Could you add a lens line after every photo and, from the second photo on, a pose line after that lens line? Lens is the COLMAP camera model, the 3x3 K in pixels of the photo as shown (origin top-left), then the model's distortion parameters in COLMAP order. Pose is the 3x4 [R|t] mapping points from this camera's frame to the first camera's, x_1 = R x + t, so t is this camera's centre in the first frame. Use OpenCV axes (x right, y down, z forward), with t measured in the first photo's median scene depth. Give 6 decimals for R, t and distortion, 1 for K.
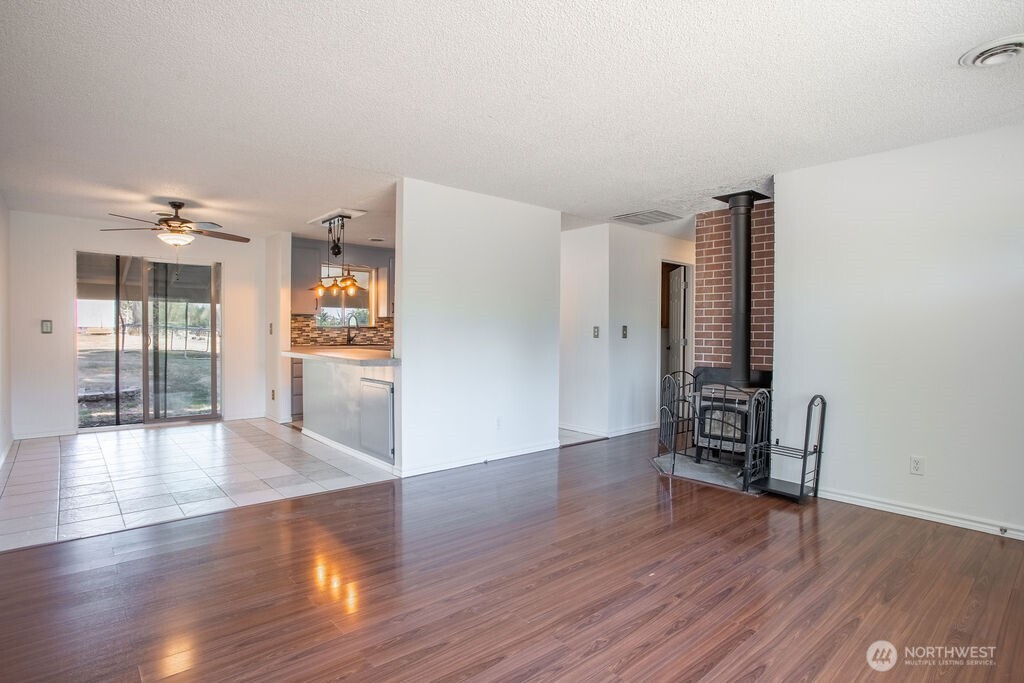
lens RADIAL K [[541.8, 0, 512.0], [0, 541.8, 341.5], [0, 0, 1]] dist [-0.001297, -0.000172]
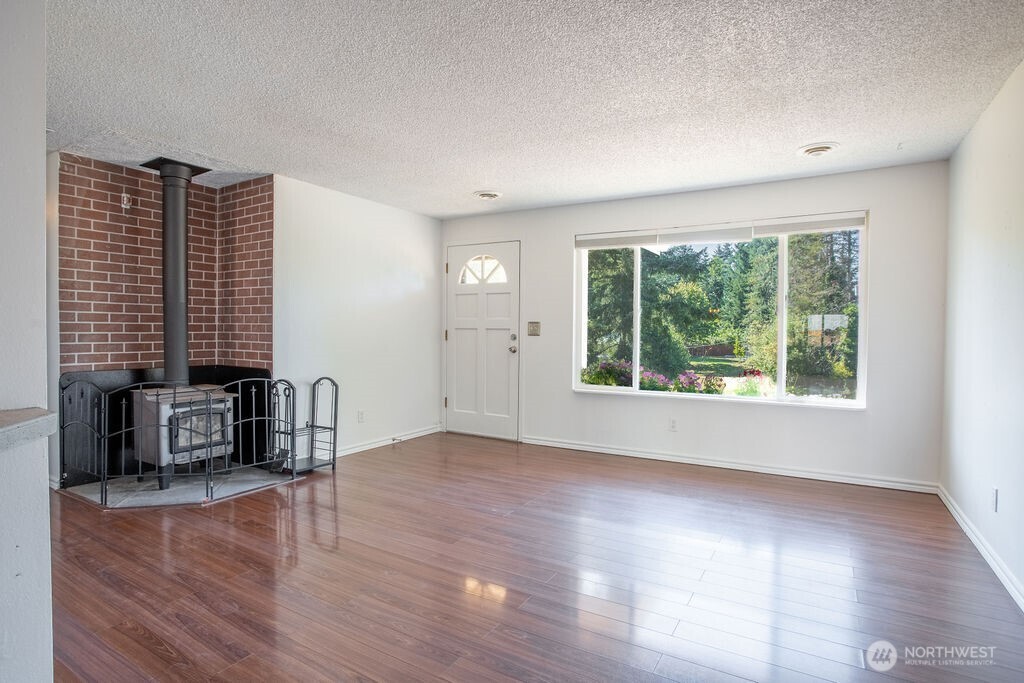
lens RADIAL K [[541.8, 0, 512.0], [0, 541.8, 341.5], [0, 0, 1]] dist [-0.001297, -0.000172]
pose [[-0.299008, -0.028396, 0.953828, -0.509394], [0.006571, 0.999472, 0.031814, -0.012421], [-0.954228, 0.015780, -0.298664, 0.679200]]
